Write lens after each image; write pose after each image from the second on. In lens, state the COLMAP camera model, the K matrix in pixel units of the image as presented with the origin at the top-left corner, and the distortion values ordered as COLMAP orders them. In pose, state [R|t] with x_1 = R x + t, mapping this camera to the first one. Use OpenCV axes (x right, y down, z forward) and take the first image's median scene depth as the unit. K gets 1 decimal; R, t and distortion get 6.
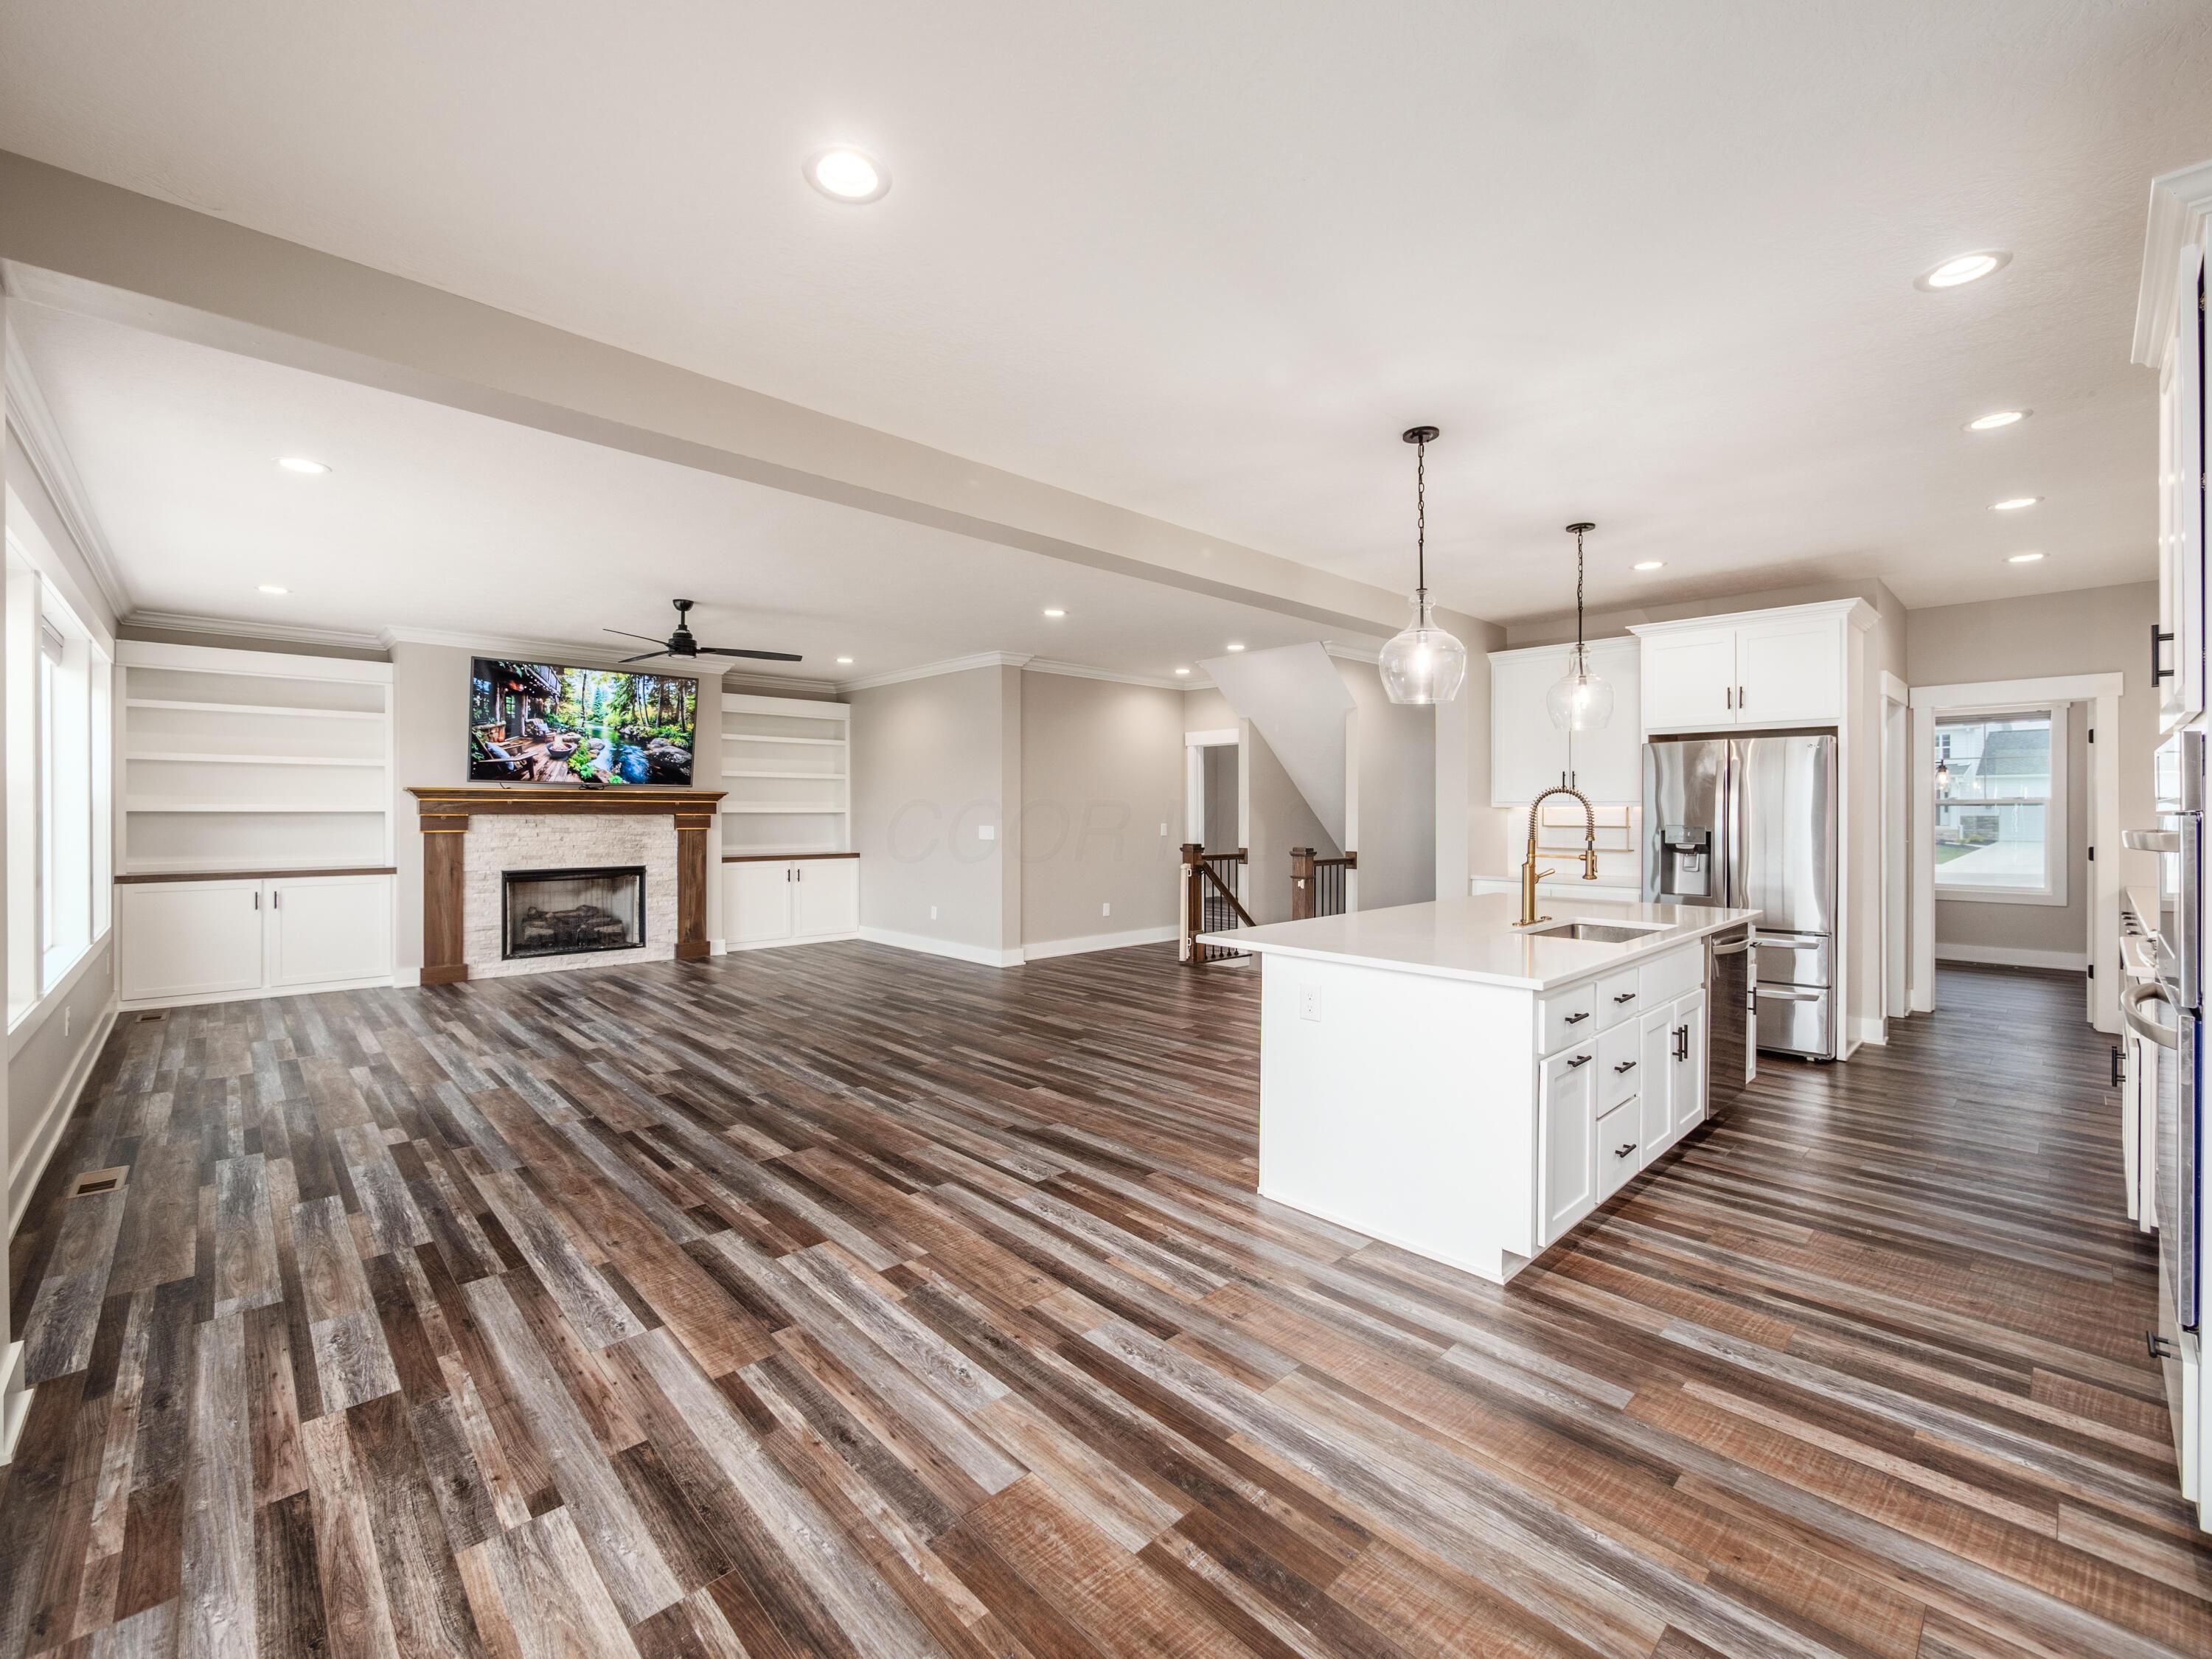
lens RADIAL K [[932.1, 0, 1086.5], [0, 932.1, 827.4], [0, 0, 1]] dist [-0.007970, 0.001643]
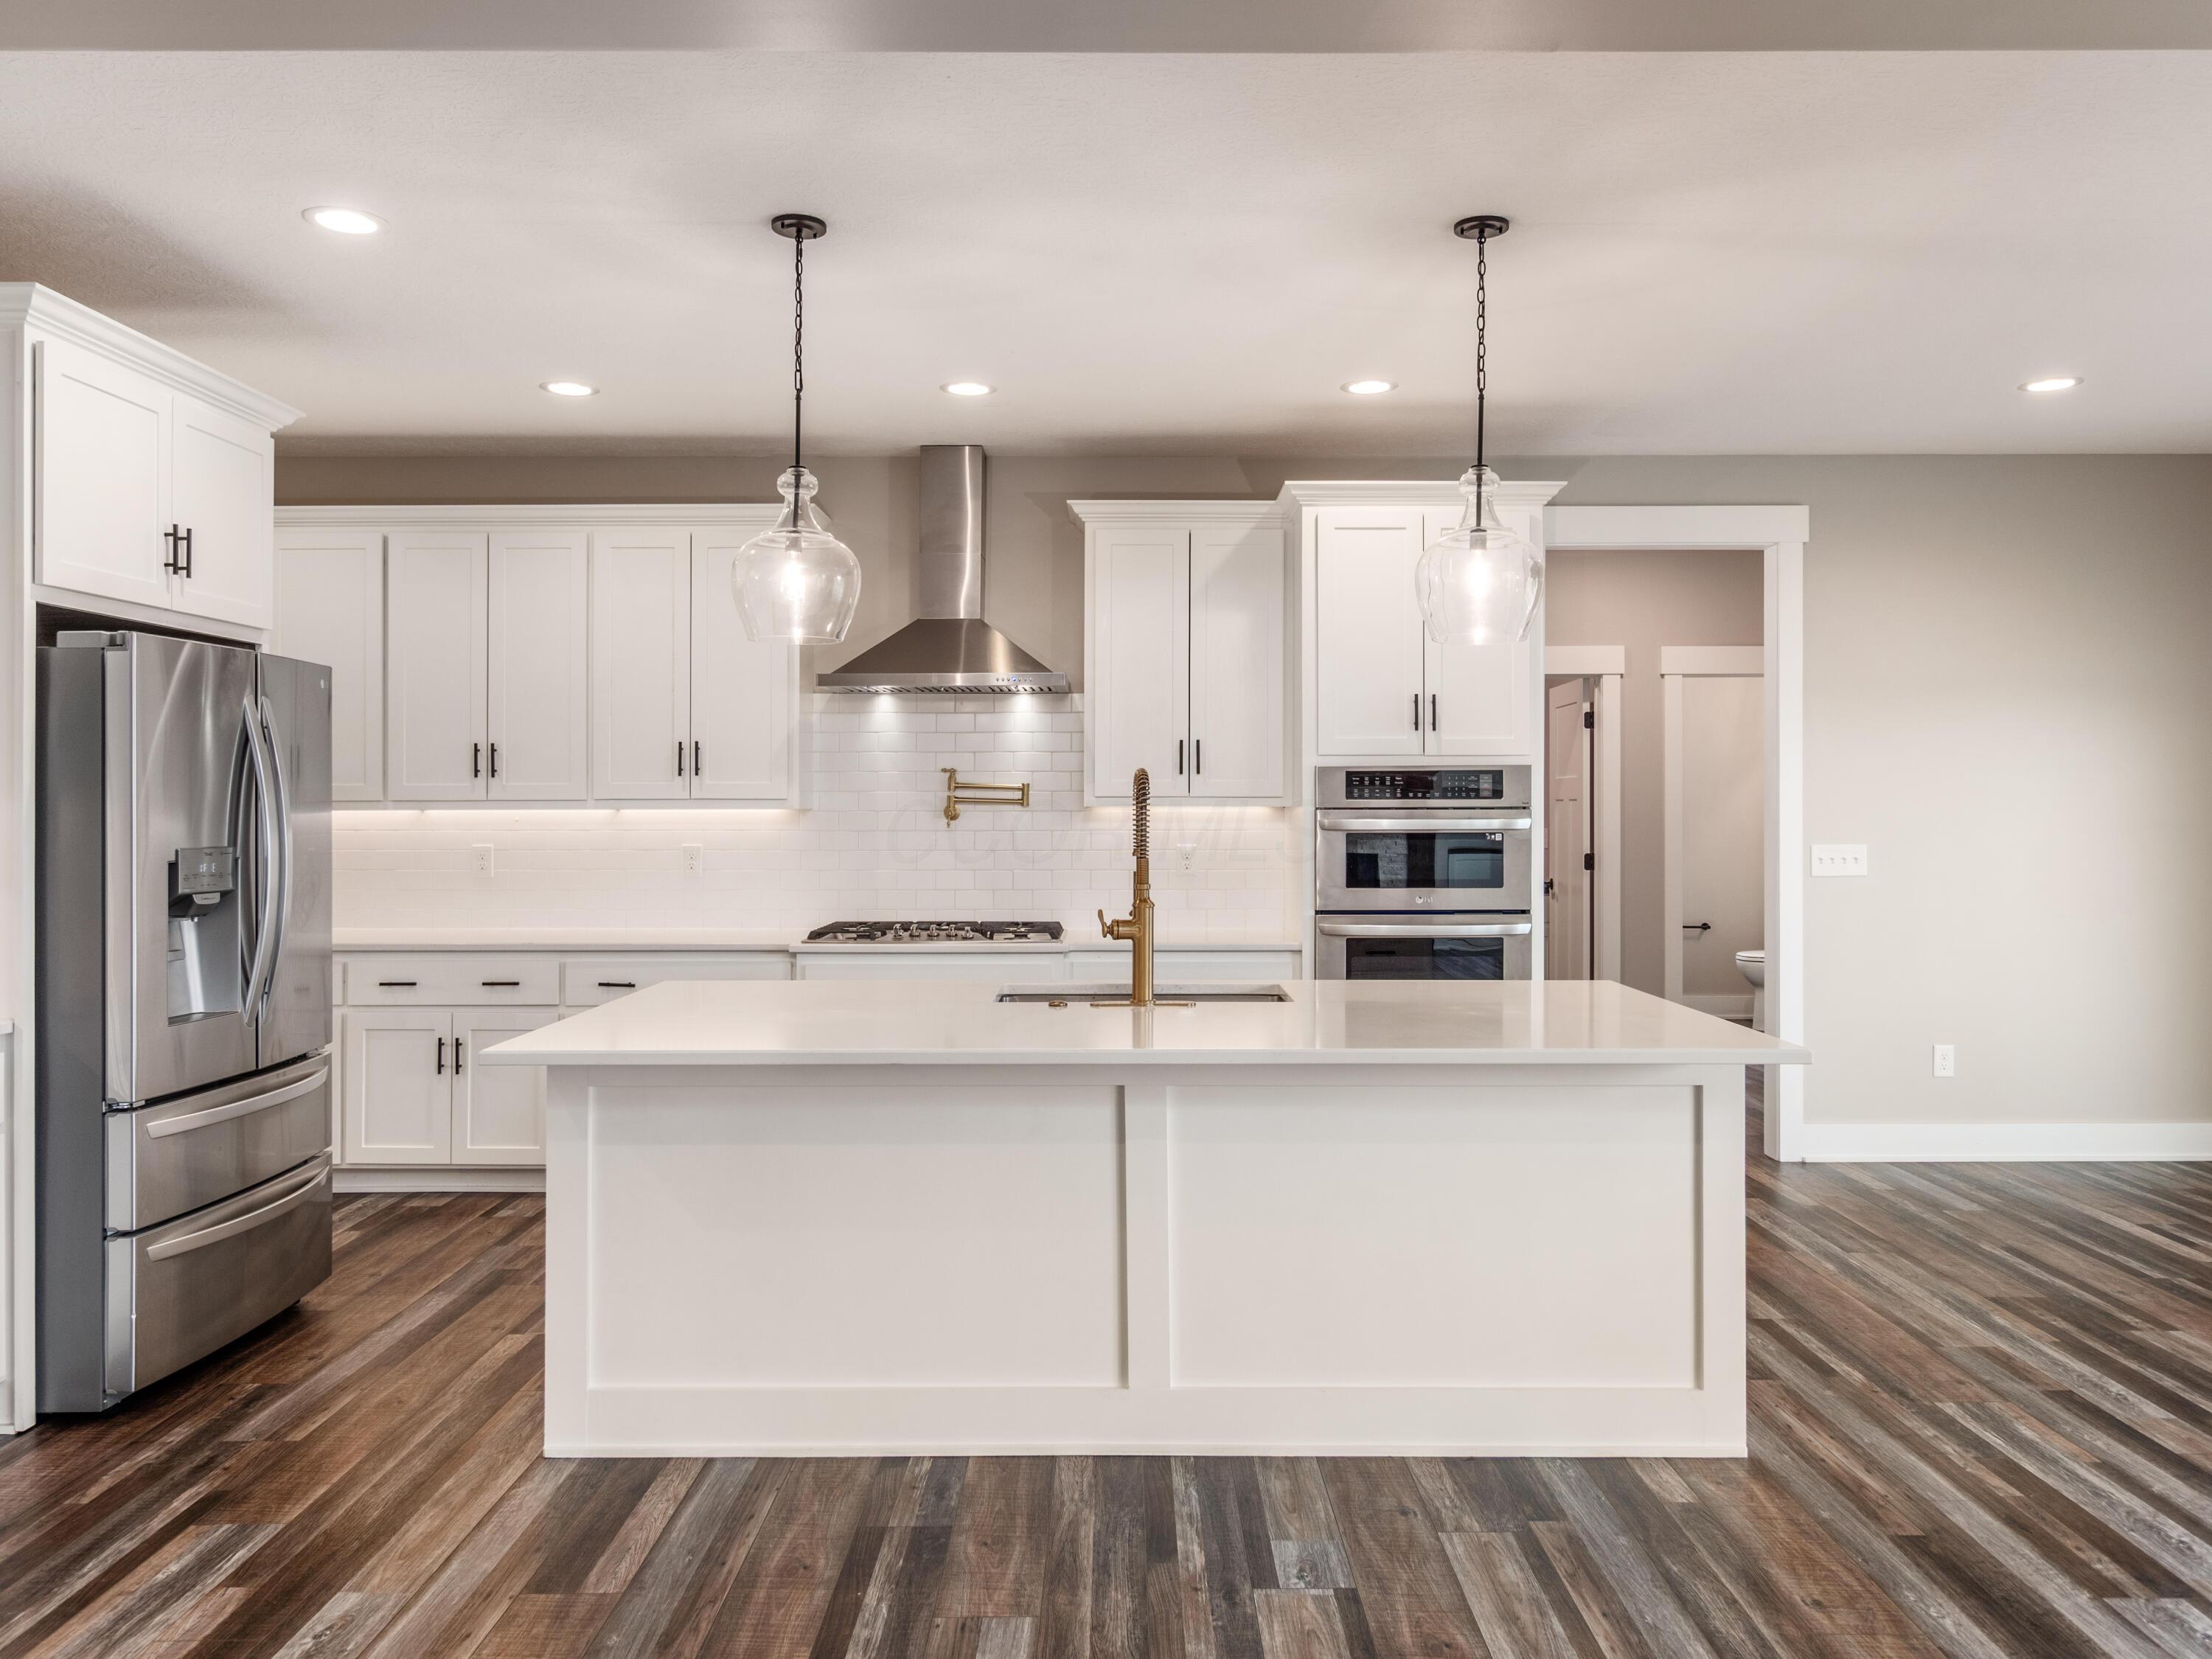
lens RADIAL K [[1571.7, 0, 1097.2], [0, 1571.7, 819.7], [0, 0, 1]] dist [-0.003684, -0.003738]
pose [[-0.725448, -0.003665, 0.688267, -0.093776], [0.014007, 0.999700, 0.020087, -0.018438], [-0.688134, 0.024212, -0.725179, 0.922678]]
